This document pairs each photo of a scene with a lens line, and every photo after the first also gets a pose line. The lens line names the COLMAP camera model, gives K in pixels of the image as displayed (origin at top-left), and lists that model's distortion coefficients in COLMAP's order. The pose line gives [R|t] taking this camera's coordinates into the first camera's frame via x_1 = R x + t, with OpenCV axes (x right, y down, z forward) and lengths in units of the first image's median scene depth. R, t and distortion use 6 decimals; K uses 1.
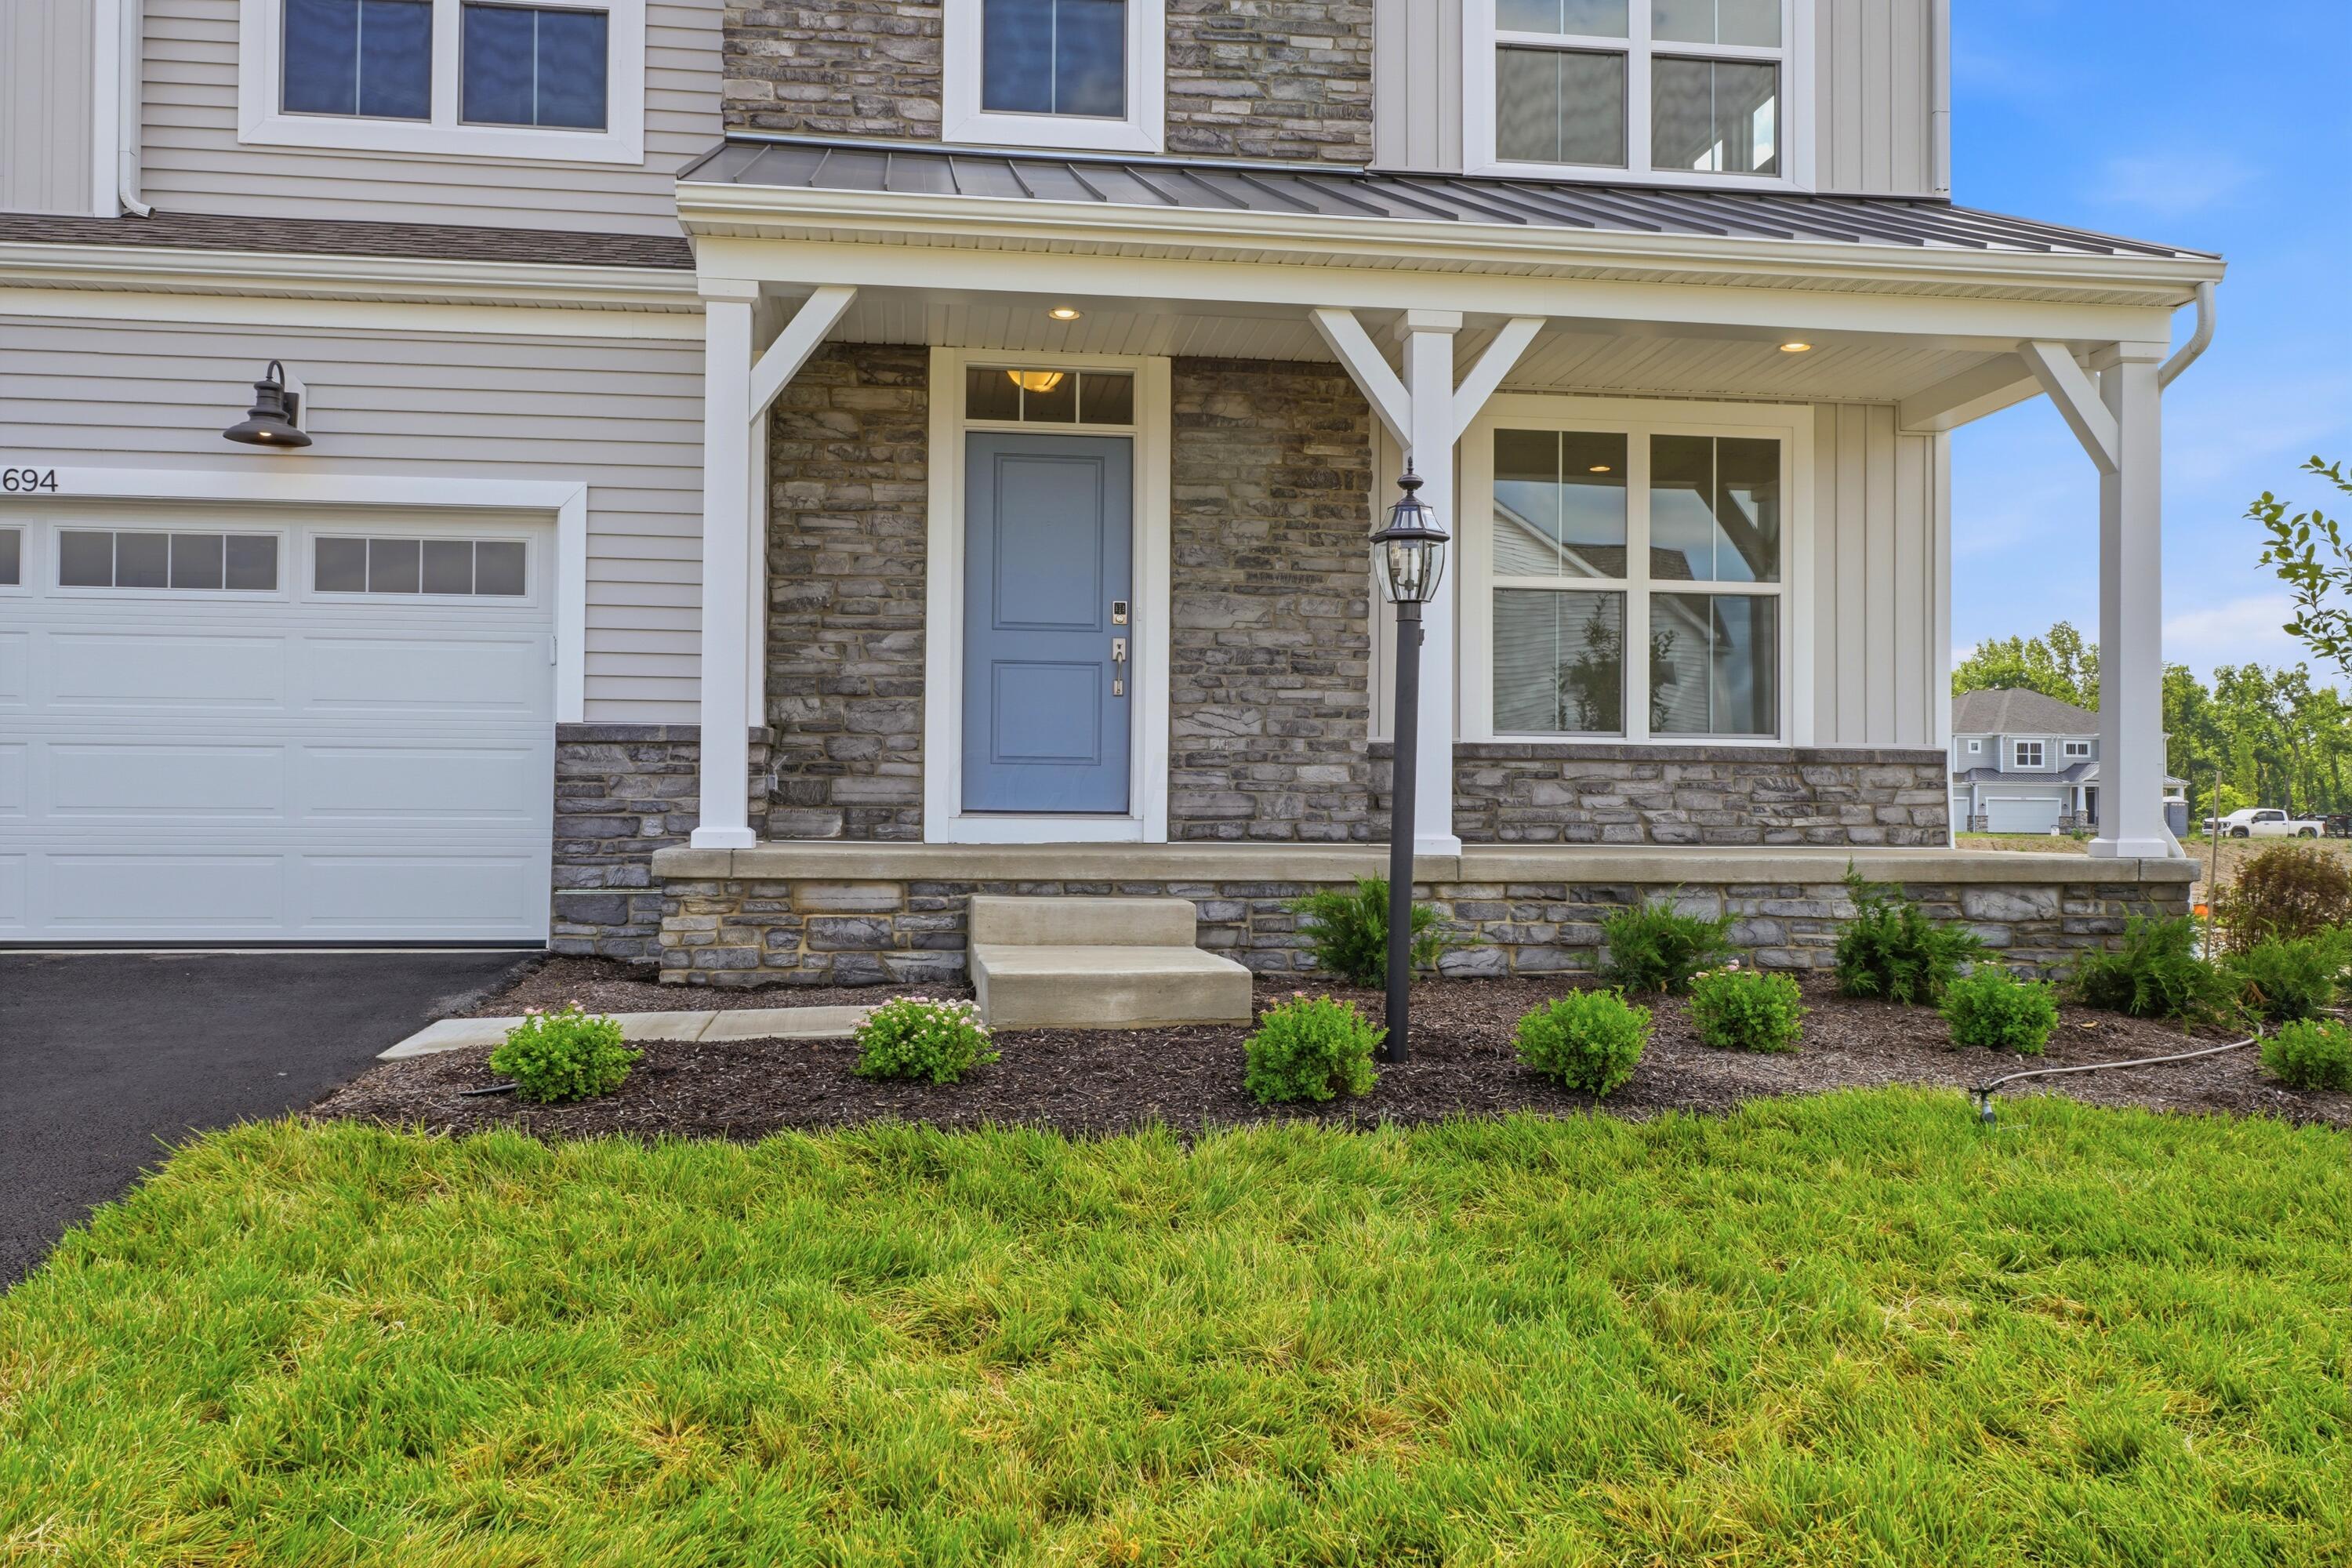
lens RADIAL K [[1973.7, 0, 1175.5], [0, 1973.7, 786.2], [0, 0, 1]] dist [0.000070, 0.005512]
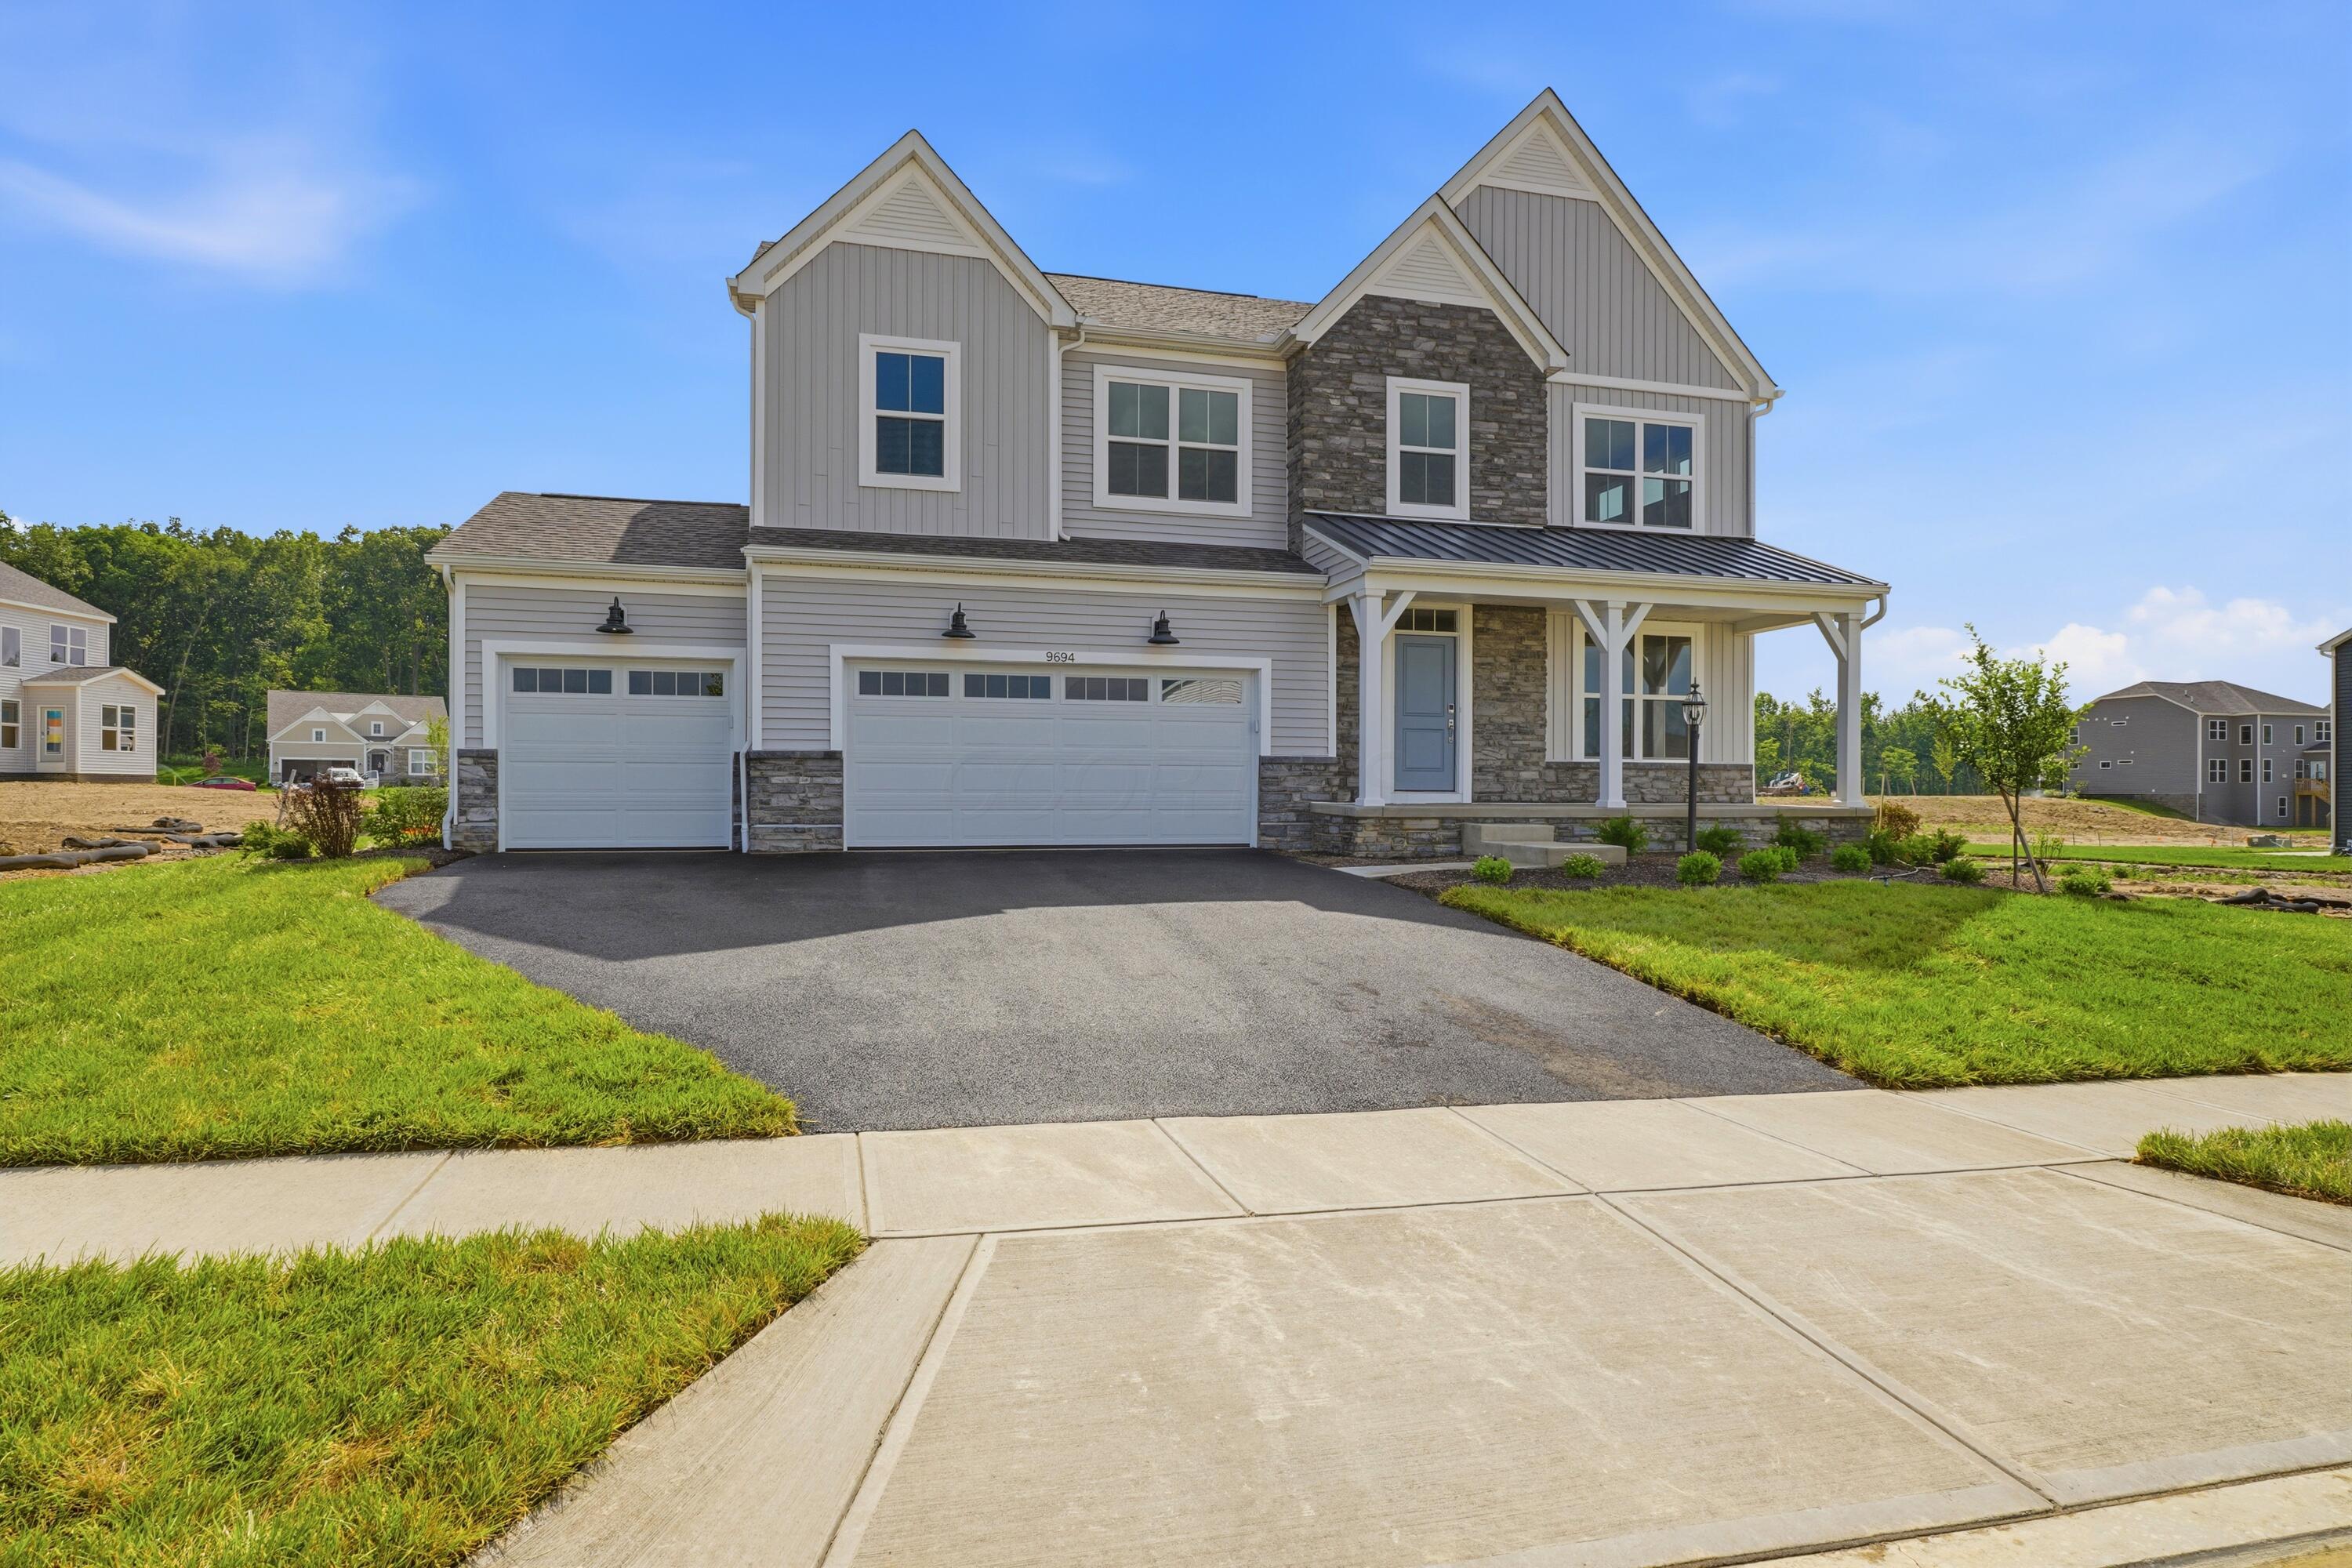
lens RADIAL K [[1276.4, 0, 1173.0], [0, 1276.4, 785.0], [0, 0, 1]] dist [0.000783, 0.000719]
pose [[0.991671, -0.001897, 0.128784, -0.574351], [-0.000061, 0.999885, 0.015196, -0.017831], [-0.128798, -0.015077, 0.991556, -0.523339]]
